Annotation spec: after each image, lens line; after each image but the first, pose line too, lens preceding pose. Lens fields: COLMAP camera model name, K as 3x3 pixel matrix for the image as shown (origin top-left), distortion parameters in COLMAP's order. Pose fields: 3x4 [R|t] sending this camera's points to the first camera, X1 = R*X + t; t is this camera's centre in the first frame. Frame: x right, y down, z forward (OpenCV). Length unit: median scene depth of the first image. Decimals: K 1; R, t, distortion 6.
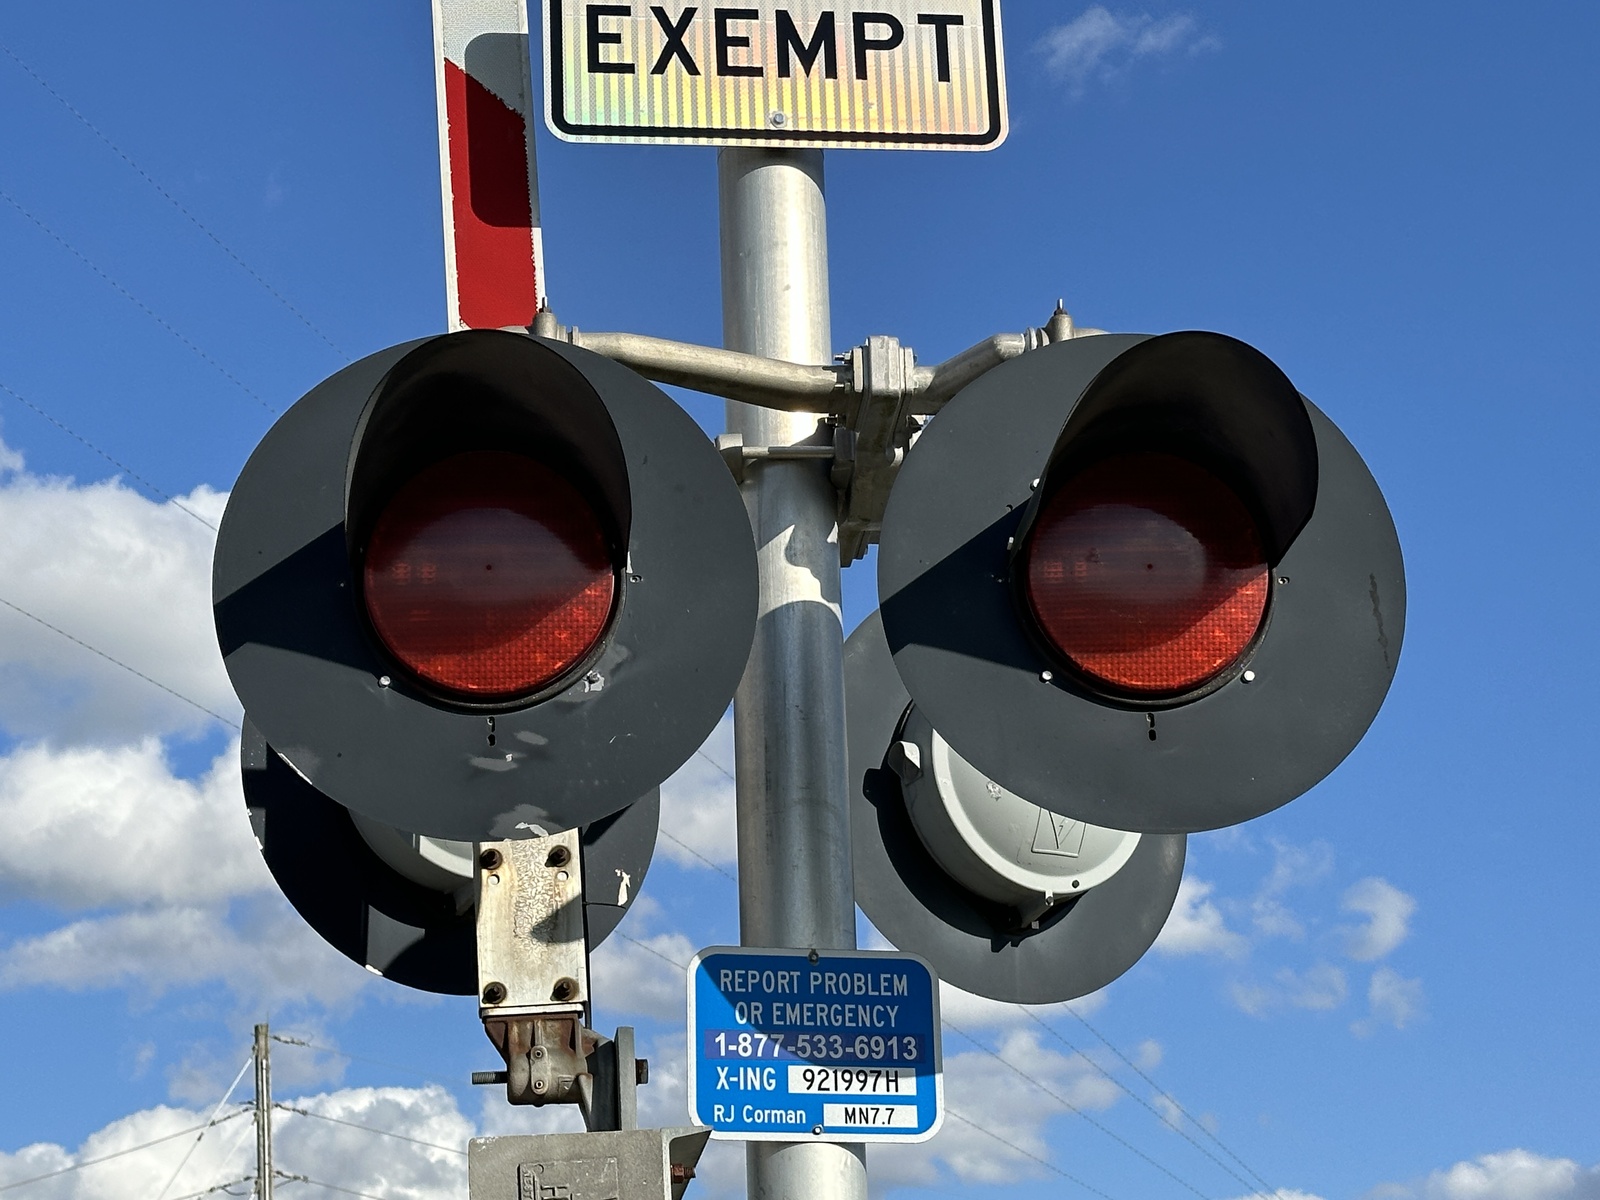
lens RADIAL K [[3045.8, 0, 721.9], [0, 3045.8, 561.9], [0, 0, 1]] dist [0.120892, 0.000000]
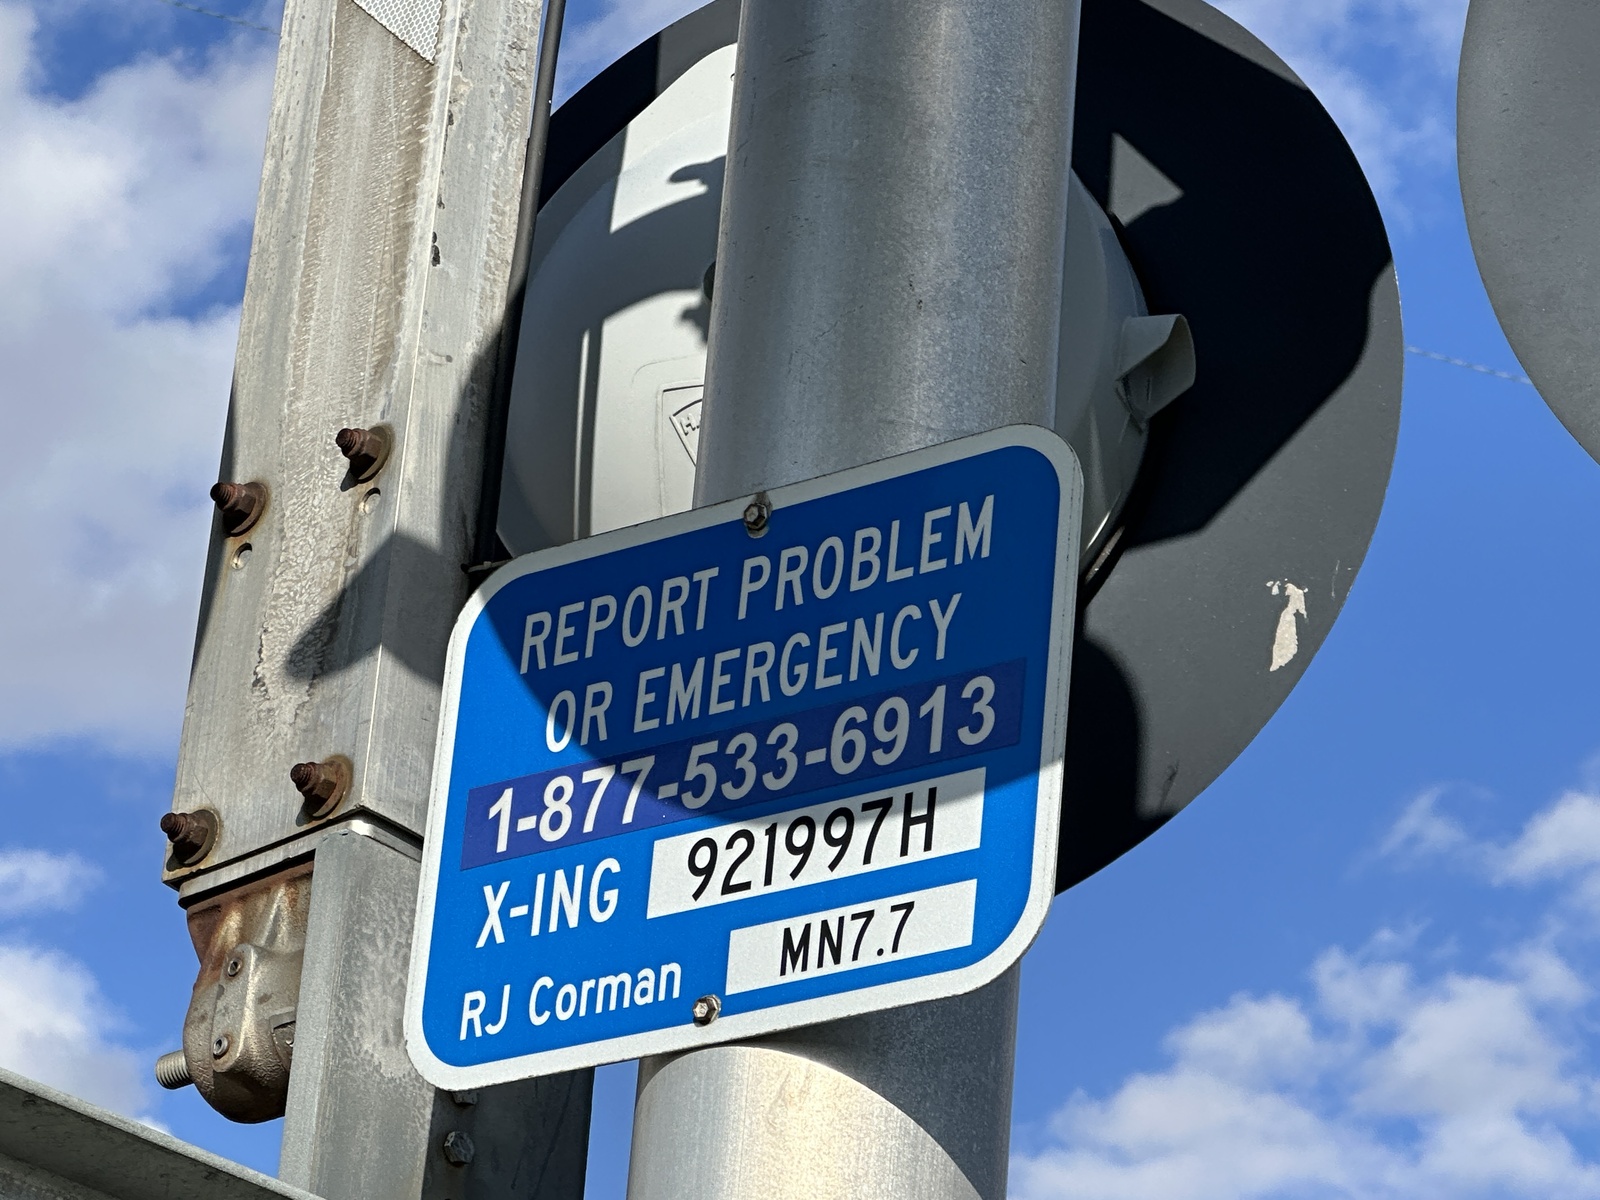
lens RADIAL K [[5041.1, 0, 799.0], [0, 5041.1, 599.1], [0, 0, 1]] dist [-0.426428, 0.000000]
pose [[0.668512, -0.253166, -0.699284, 0.406814], [0.174113, 0.967422, -0.183791, 0.238756], [0.723033, 0.001112, 0.690813, 0.639841]]
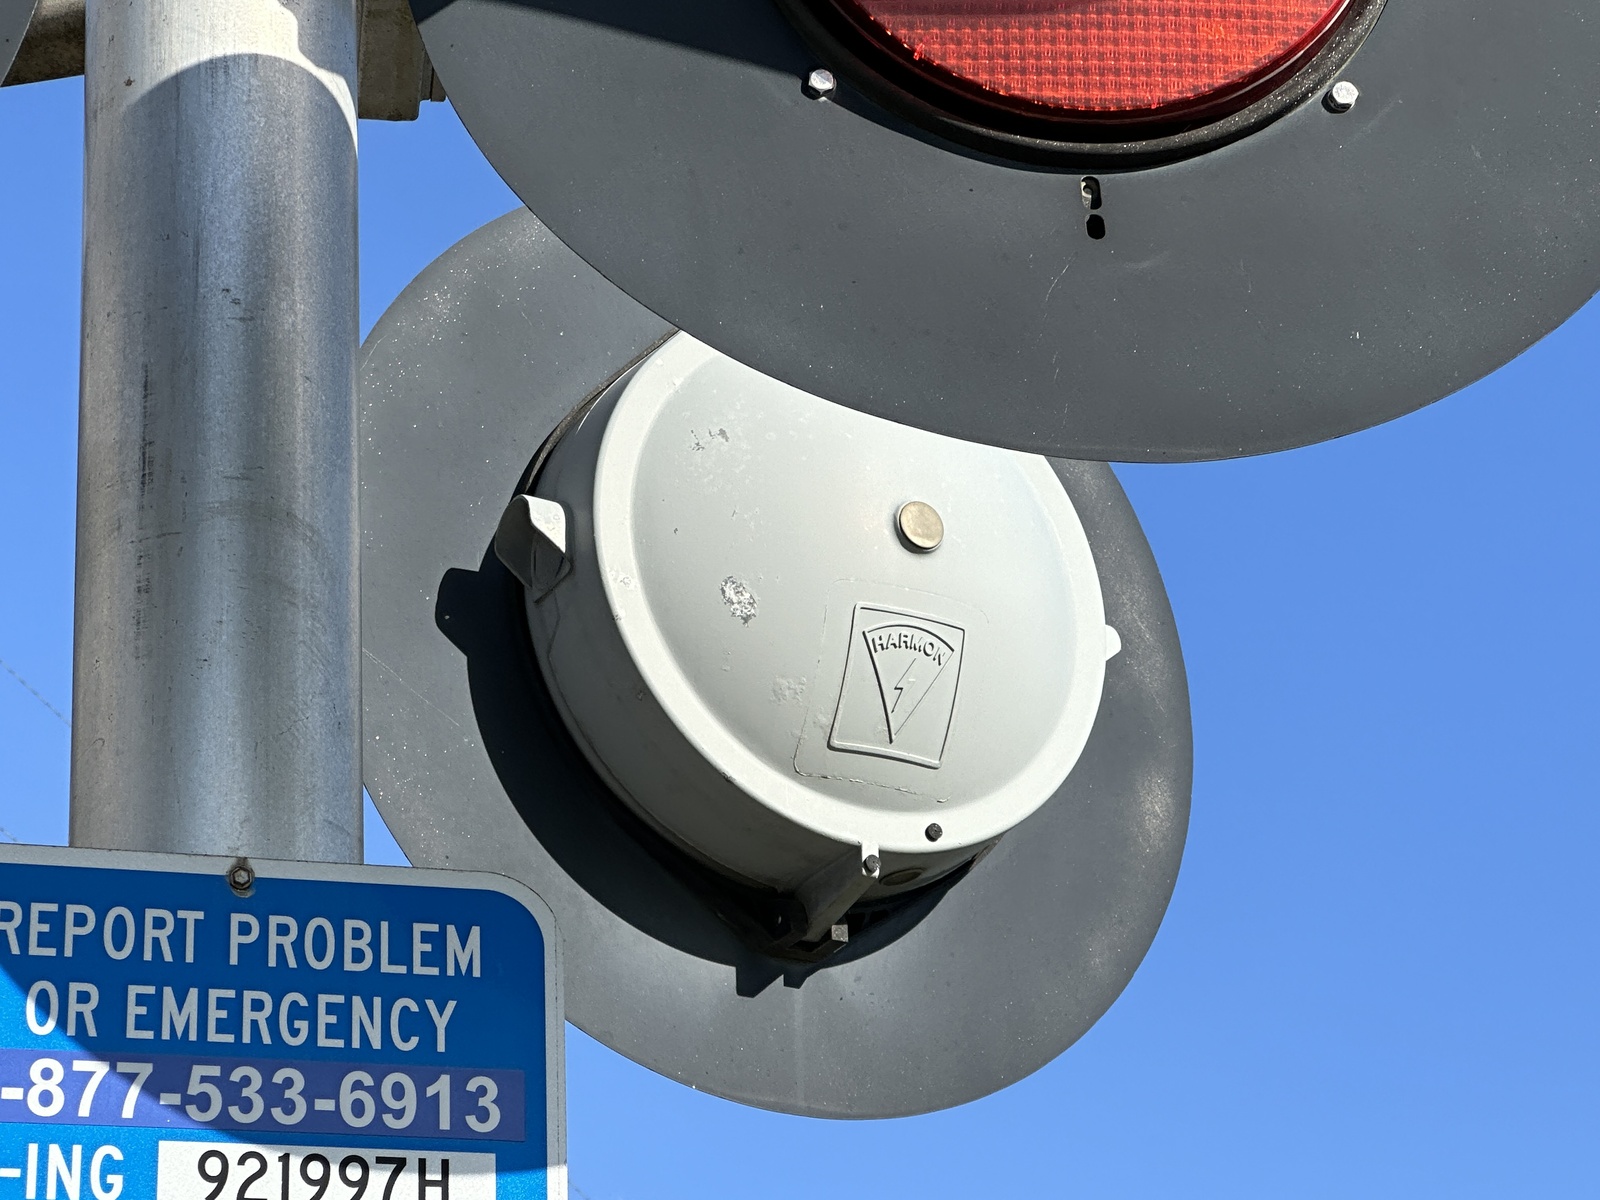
lens RADIAL K [[4548.0, 0, 685.0], [0, 4548.0, 637.6], [0, 0, 1]] dist [0.270796, 0.000000]
pose [[0.999346, 0.004375, 0.035881, 0.066259], [-0.001445, 0.996689, -0.081296, 0.147511], [-0.036118, 0.081191, 0.996044, 0.416706]]
